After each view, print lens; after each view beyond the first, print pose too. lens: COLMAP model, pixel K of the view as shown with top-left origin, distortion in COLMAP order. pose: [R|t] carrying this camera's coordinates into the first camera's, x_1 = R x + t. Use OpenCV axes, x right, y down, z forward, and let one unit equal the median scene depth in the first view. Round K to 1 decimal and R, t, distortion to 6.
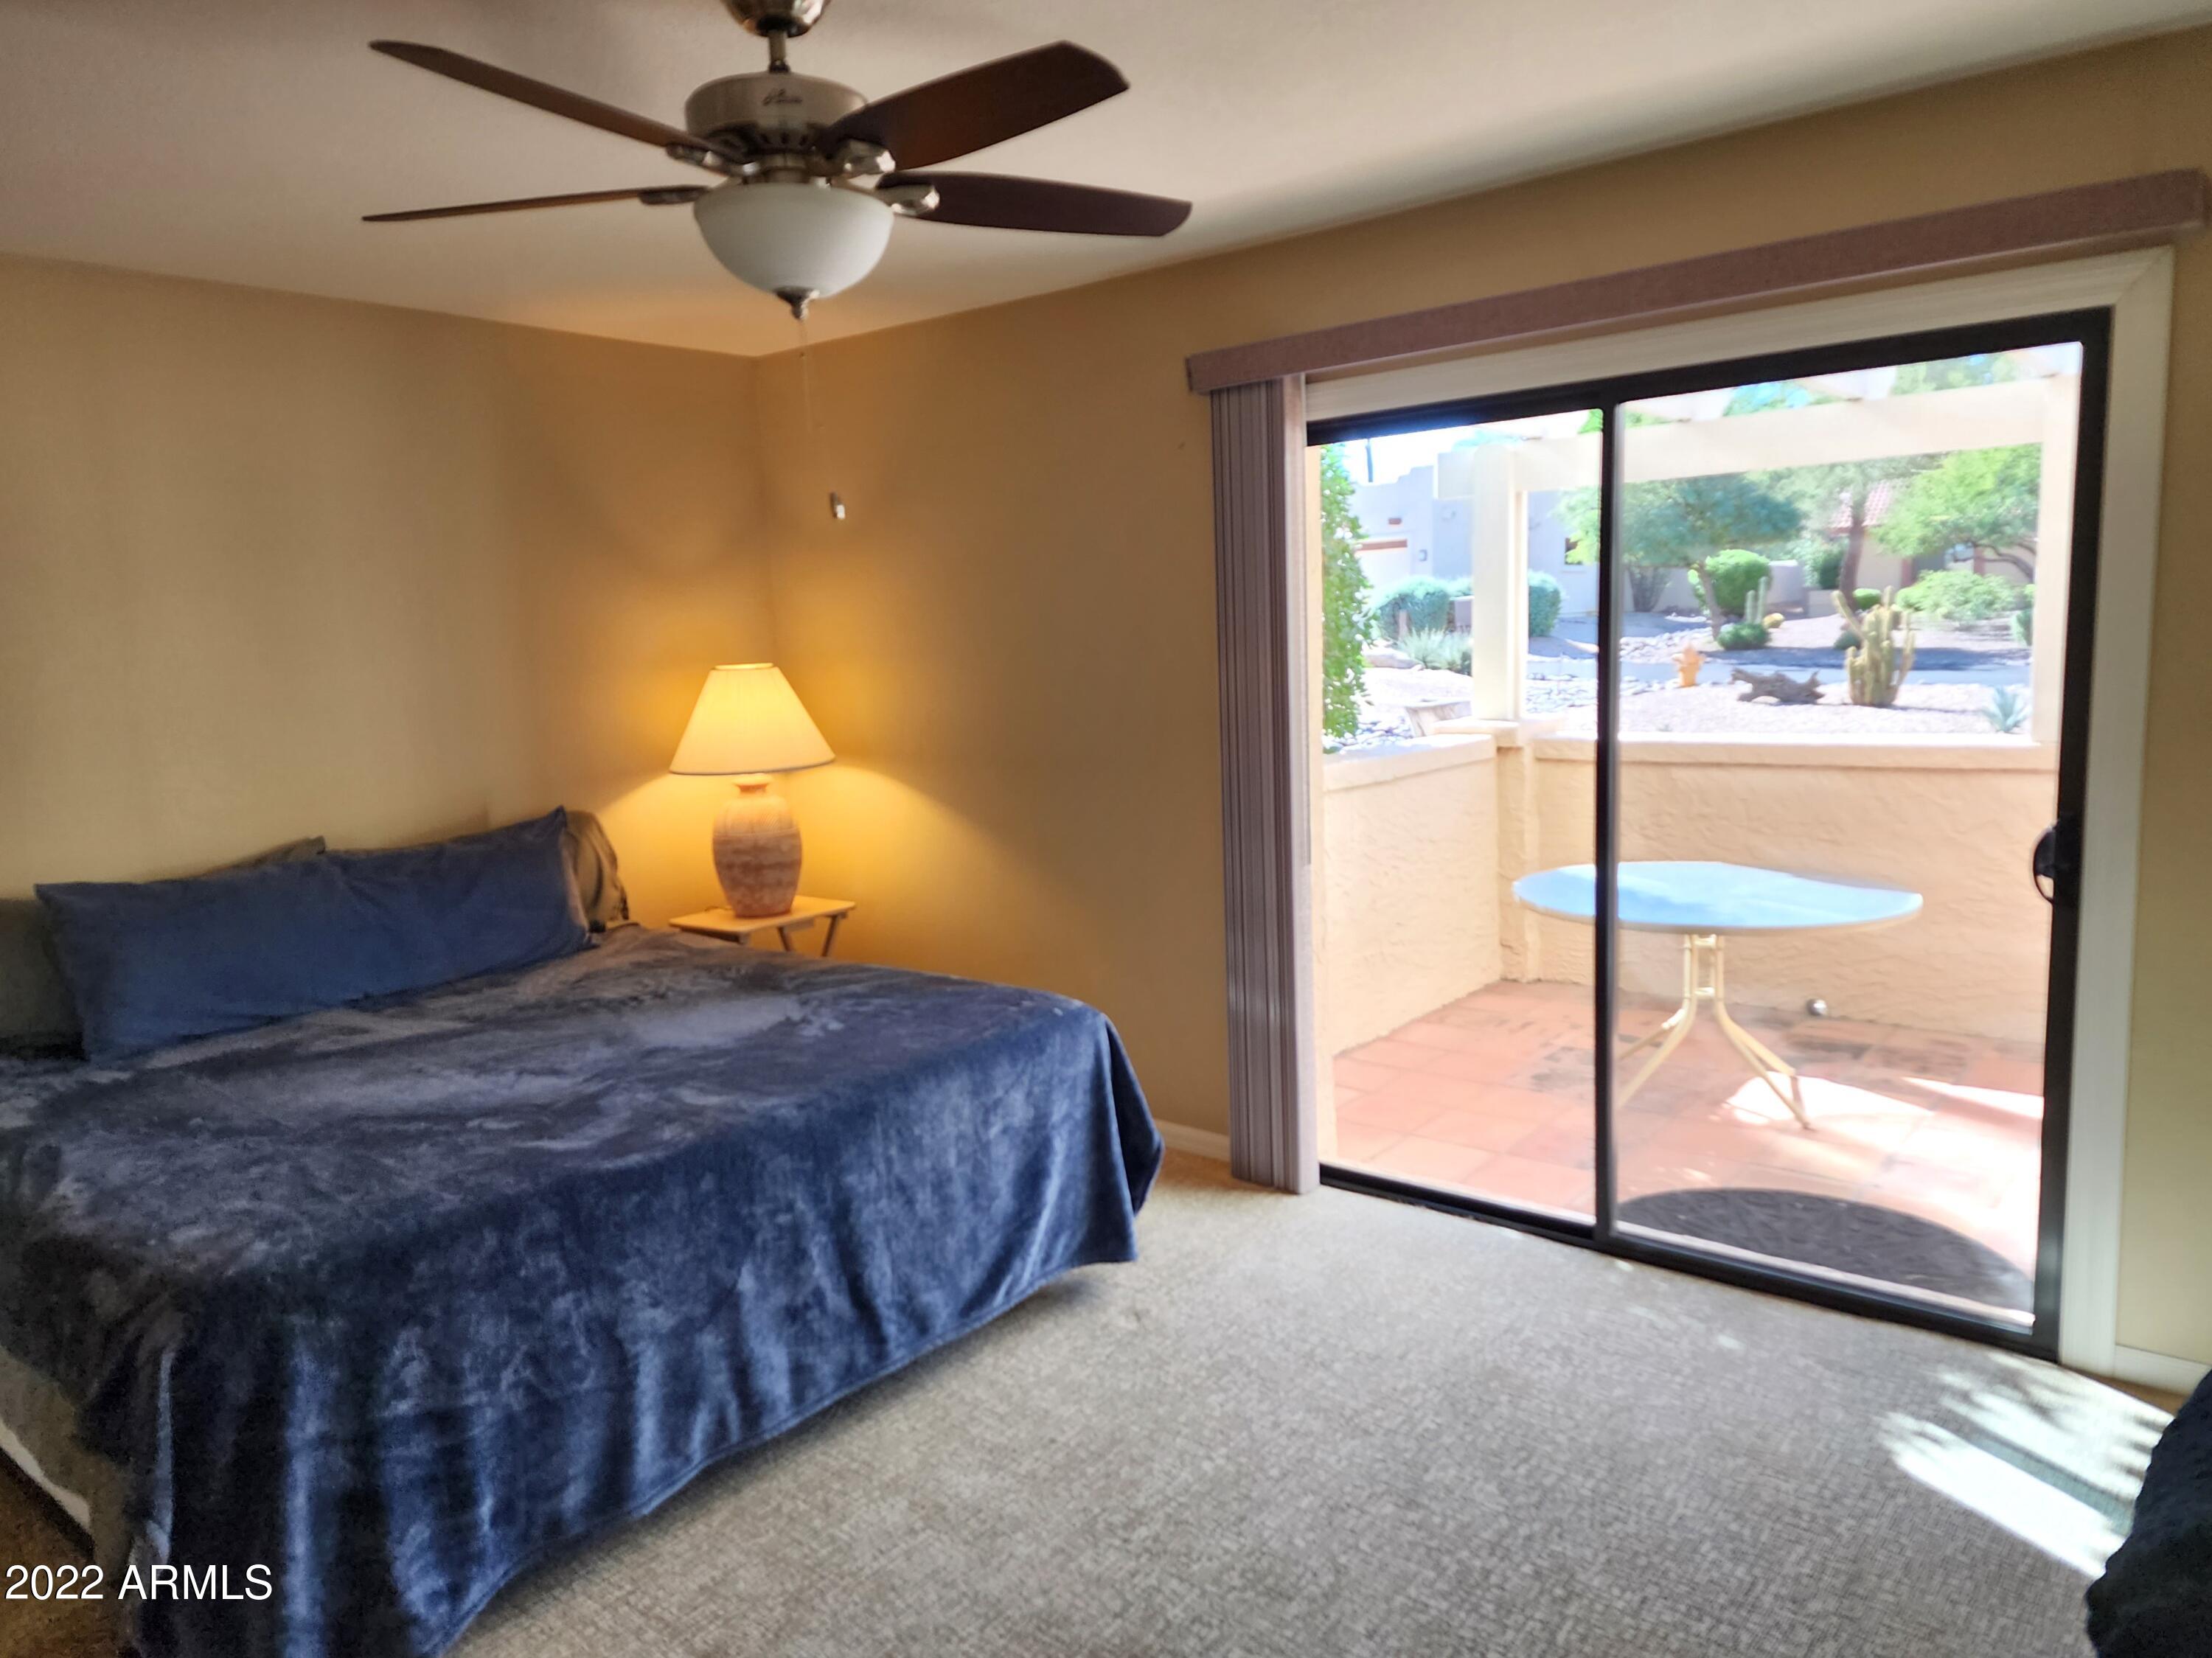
lens RADIAL K [[1512.1, 0, 1095.3], [0, 1512.1, 829.1], [0, 0, 1]] dist [0.058839, -0.017940]
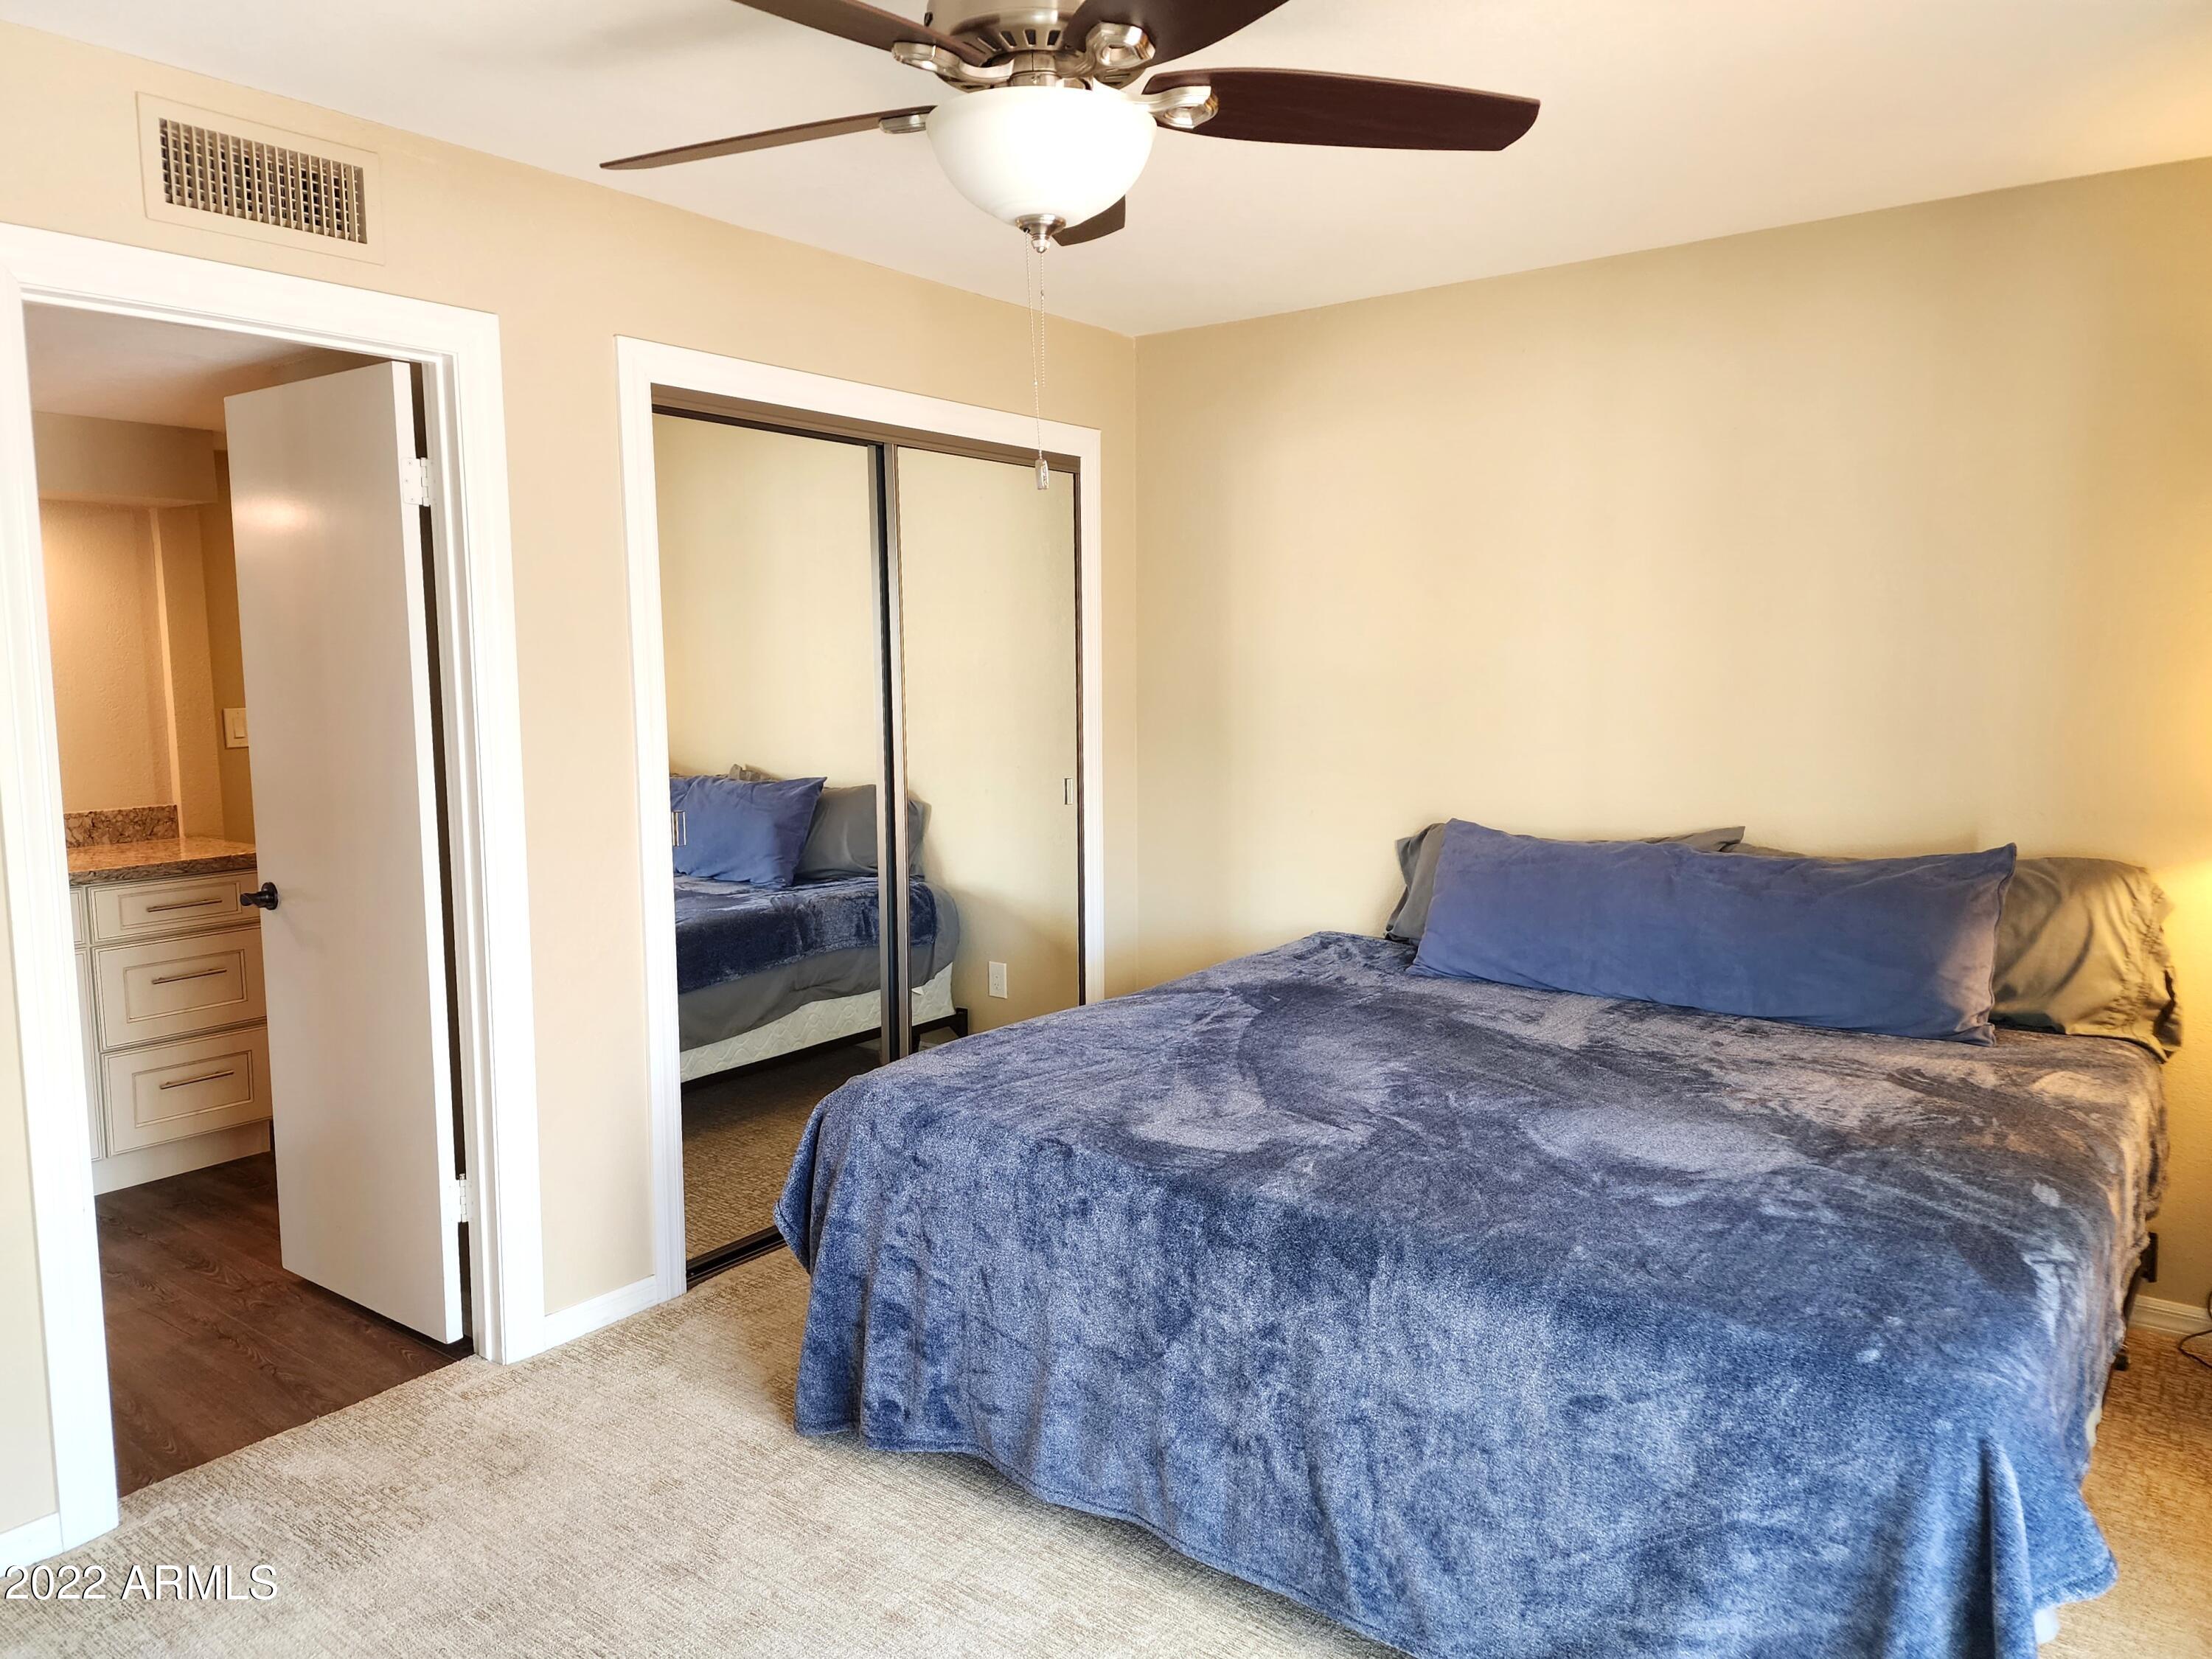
lens RADIAL K [[1512.2, 0, 1095.7], [0, 1512.2, 819.8], [0, 0, 1]] dist [0.058839, -0.017940]
pose [[0.032208, 0.153416, -0.987637, 0.503977], [-0.132952, 0.980025, 0.147898, -0.110010], [0.990599, 0.126545, 0.051962, 0.759297]]
